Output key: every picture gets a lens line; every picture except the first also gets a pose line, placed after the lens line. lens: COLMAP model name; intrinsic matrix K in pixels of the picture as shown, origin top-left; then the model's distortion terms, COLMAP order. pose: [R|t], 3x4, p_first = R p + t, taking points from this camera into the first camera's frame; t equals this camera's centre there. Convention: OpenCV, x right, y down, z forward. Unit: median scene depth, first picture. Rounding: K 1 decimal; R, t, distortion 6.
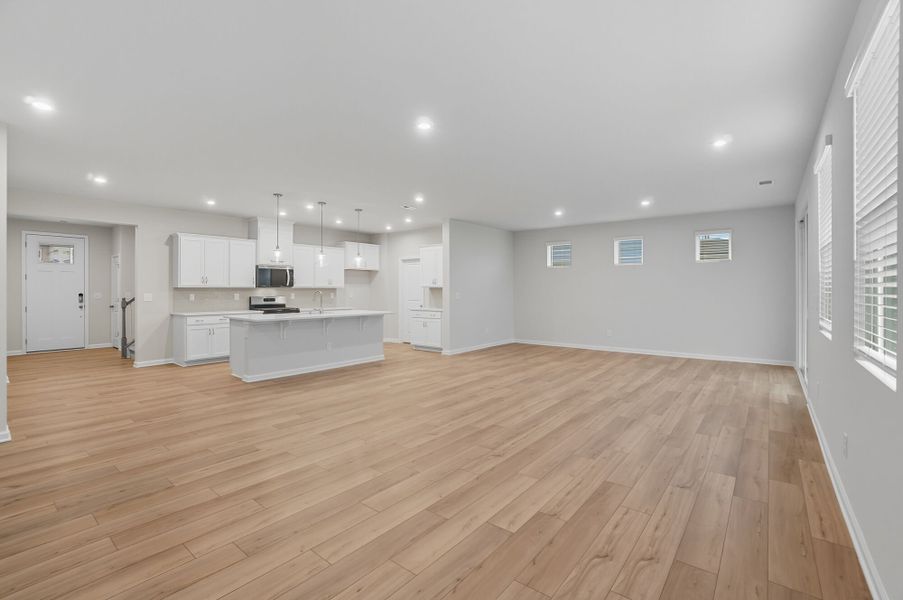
lens RADIAL K [[409.7, 0, 447.3], [0, 409.7, 288.7], [0, 0, 1]] dist [-0.057482, 0.022555]
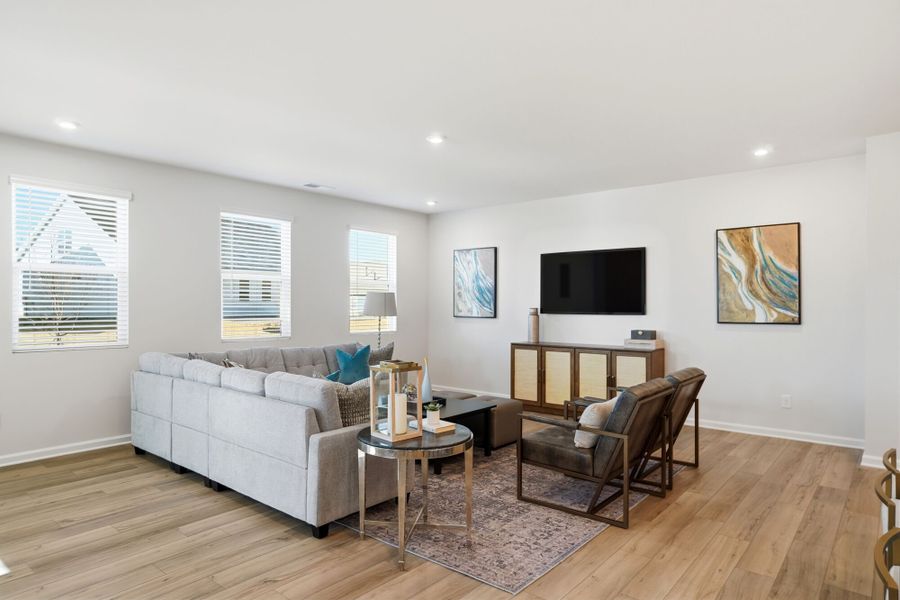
lens RADIAL K [[540.8, 0, 441.9], [0, 540.8, 314.4], [0, 0, 1]] dist [0.014783, 0.001473]
pose [[-0.999837, 0.001506, 0.018013, -0.038014], [0.001724, 0.999925, 0.012103, -0.002279], [-0.017993, 0.012132, -0.999764, 0.987560]]
